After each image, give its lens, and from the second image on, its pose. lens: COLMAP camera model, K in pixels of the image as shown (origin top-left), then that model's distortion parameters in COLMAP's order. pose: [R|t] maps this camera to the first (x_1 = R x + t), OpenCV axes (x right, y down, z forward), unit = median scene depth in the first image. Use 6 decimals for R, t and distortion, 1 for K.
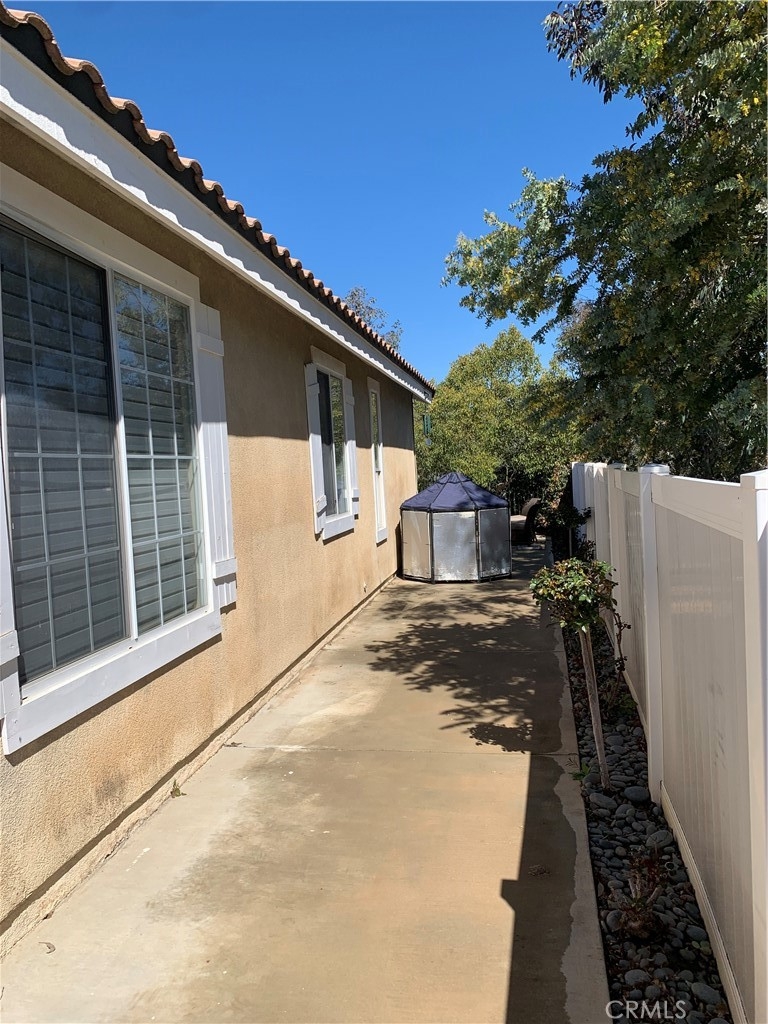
lens RADIAL K [[772.6, 0, 384.0], [0, 772.6, 512.0], [0, 0, 1]] dist [0.066919, -0.001877]
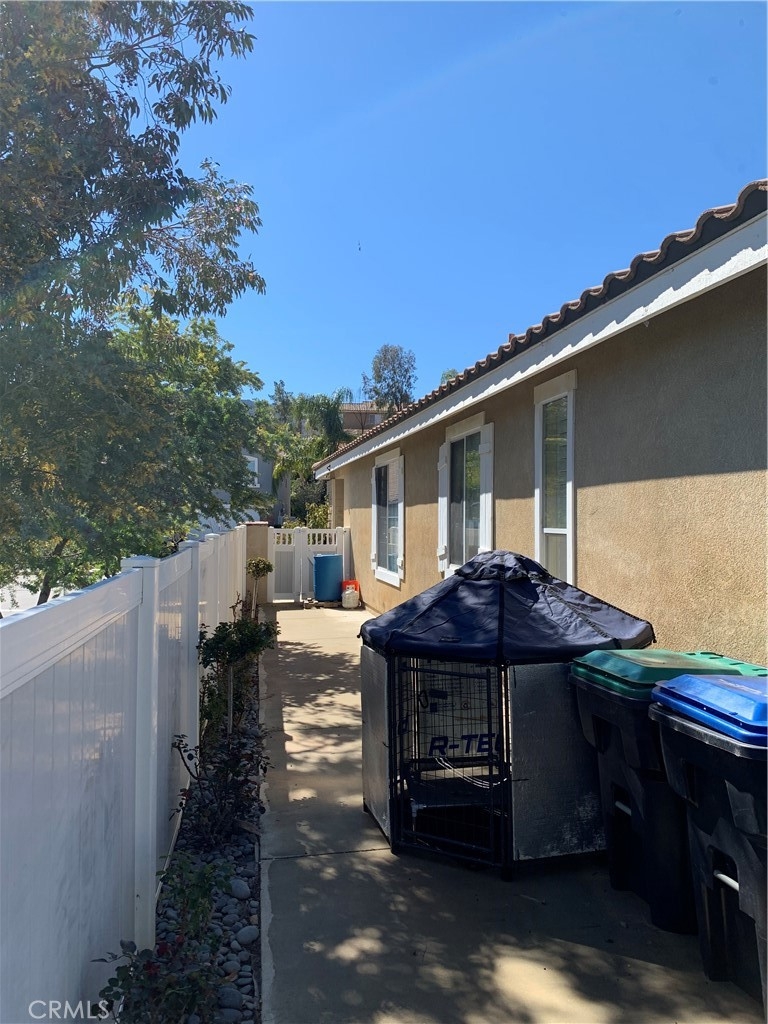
lens RADIAL K [[772.6, 0, 384.0], [0, 772.6, 512.0], [0, 0, 1]] dist [0.066919, -0.001877]
pose [[-0.934783, 0.041921, -0.352738, 0.395920], [0.022125, 0.997955, 0.059969, -0.132273], [0.354531, 0.048253, -0.933799, 1.864216]]
